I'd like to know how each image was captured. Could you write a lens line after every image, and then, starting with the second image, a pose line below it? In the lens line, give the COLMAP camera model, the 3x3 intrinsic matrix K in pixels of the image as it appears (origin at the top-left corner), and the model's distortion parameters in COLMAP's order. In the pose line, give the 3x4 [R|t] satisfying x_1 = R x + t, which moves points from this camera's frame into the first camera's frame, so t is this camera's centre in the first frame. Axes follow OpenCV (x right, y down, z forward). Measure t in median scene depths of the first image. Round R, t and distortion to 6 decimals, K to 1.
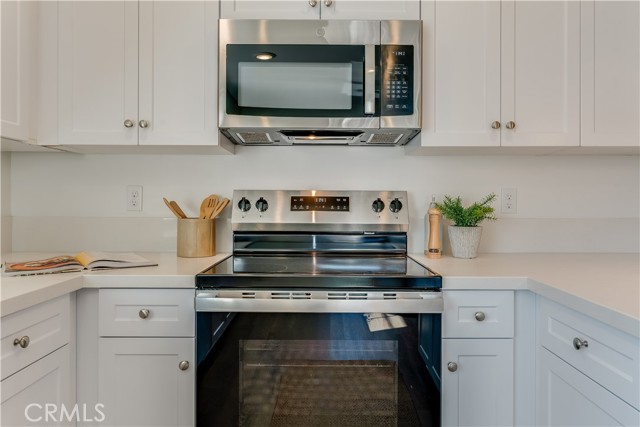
lens RADIAL K [[450.5, 0, 321.0], [0, 450.5, 205.0], [0, 0, 1]] dist [0.005841, 0.003490]
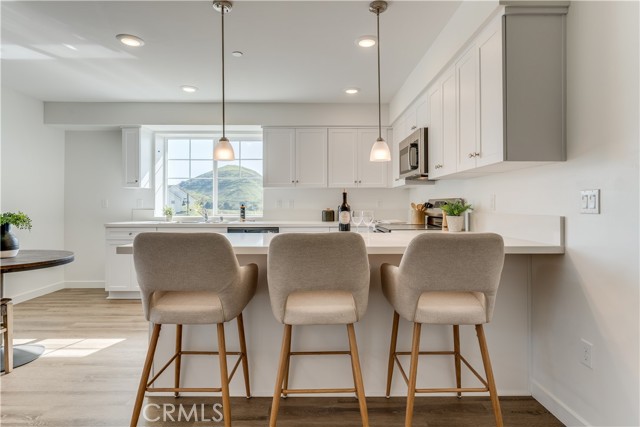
lens RADIAL K [[346.3, 0, 318.6], [0, 346.3, 204.7], [0, 0, 1]] dist [-0.000064, -0.000248]
pose [[0.001913, -0.005718, -0.999982, 1.995960], [-0.007457, 0.999956, -0.005732, 0.012284], [0.999970, 0.007468, 0.001870, 0.454226]]
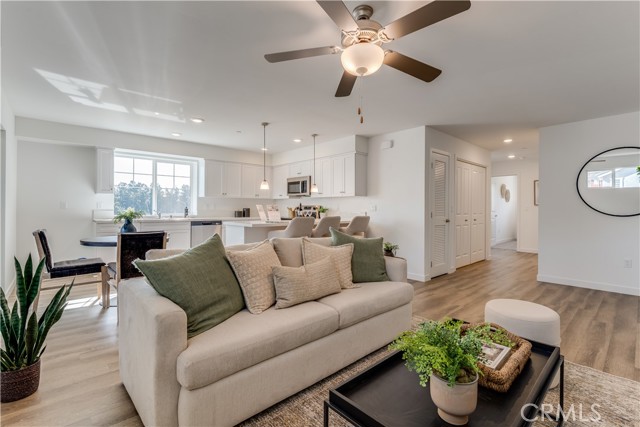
lens RADIAL K [[291.2, 0, 317.6], [0, 291.2, 206.4], [0, 0, 1]] dist [0.001365, 0.000087]
pose [[0.665223, -0.004968, -0.746629, 2.967908], [-0.009636, 0.999837, -0.015239, 0.029640], [0.746583, 0.017332, 0.665067, -1.313450]]
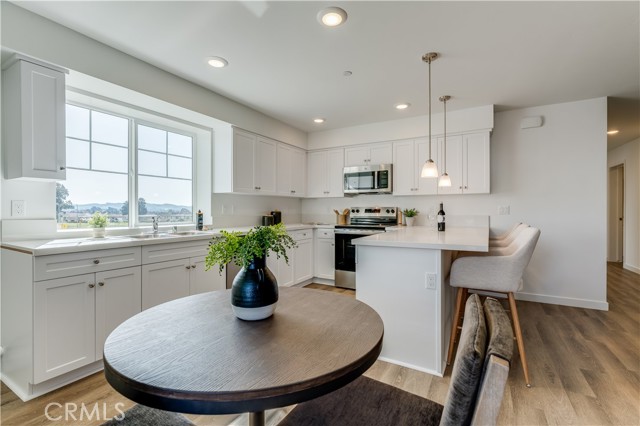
lens RADIAL K [[285.9, 0, 320.0], [0, 285.9, 211.1], [0, 0, 1]] dist [-0.002632, -0.000091]
pose [[0.867083, -0.002478, -0.498158, 0.902089], [-0.000061, 0.999987, -0.005081, 0.012725], [0.498164, 0.004436, 0.867071, -1.406610]]
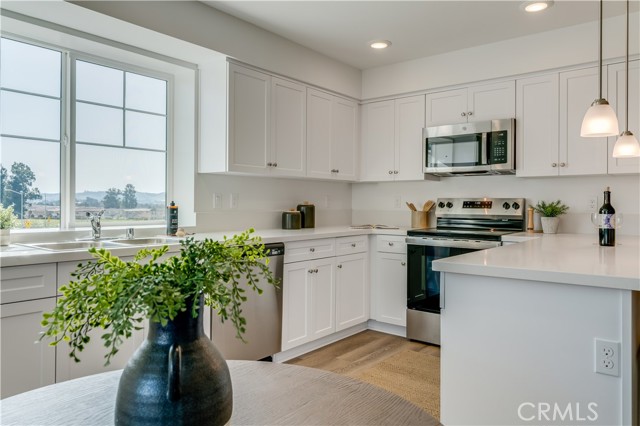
lens RADIAL K [[447.4, 0, 320.0], [0, 447.4, 203.7], [0, 0, 1]] dist [0.003742, 0.001534]
pose [[0.777828, 0.001657, -0.628475, 0.821828], [-0.007596, 0.999948, -0.006765, 0.012963], [0.628431, 0.010036, 0.777800, -1.163399]]
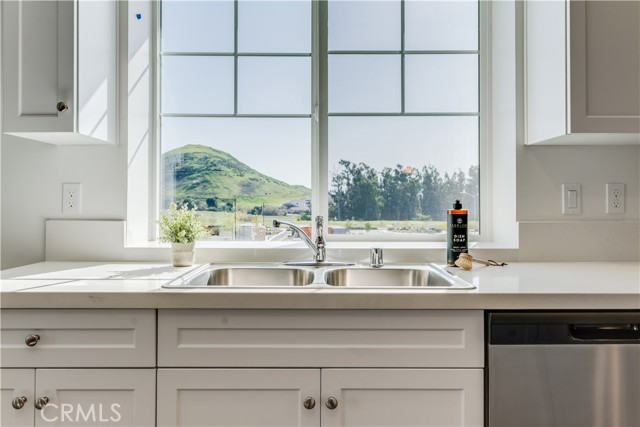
lens RADIAL K [[502.5, 0, 317.9], [0, 502.5, 202.7], [0, 0, 1]] dist [-0.001202, -0.000058]
pose [[-0.001578, -0.006023, -0.999981, 0.308384], [-0.007405, 0.999955, -0.006011, 0.008711], [0.999971, 0.007396, -0.001622, -0.438741]]
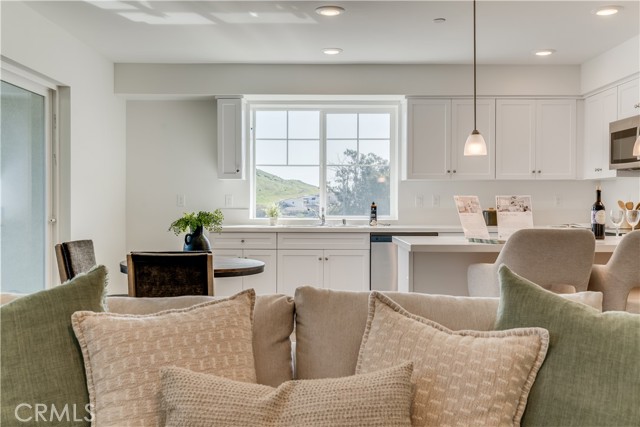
lens RADIAL K [[621.4, 0, 320.0], [0, 621.4, 213.5], [0, 0, 1]] dist [0.007072, 0.010239]
pose [[0.001484, 0.012770, -0.999917, 2.850912], [-0.009146, 0.999877, 0.012756, 0.020681], [0.999957, 0.009127, 0.001601, -0.459614]]
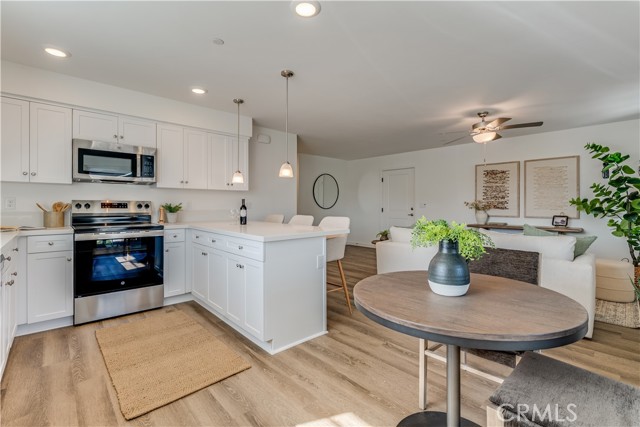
lens RADIAL K [[291.2, 0, 317.6], [0, 291.2, 206.4], [0, 0, 1]] dist [0.001365, 0.000087]
pose [[0.743068, -0.002739, 0.669210, -0.305728], [0.004843, 0.999987, -0.001284, 0.011192], [-0.669198, 0.004196, 0.743072, -1.267729]]
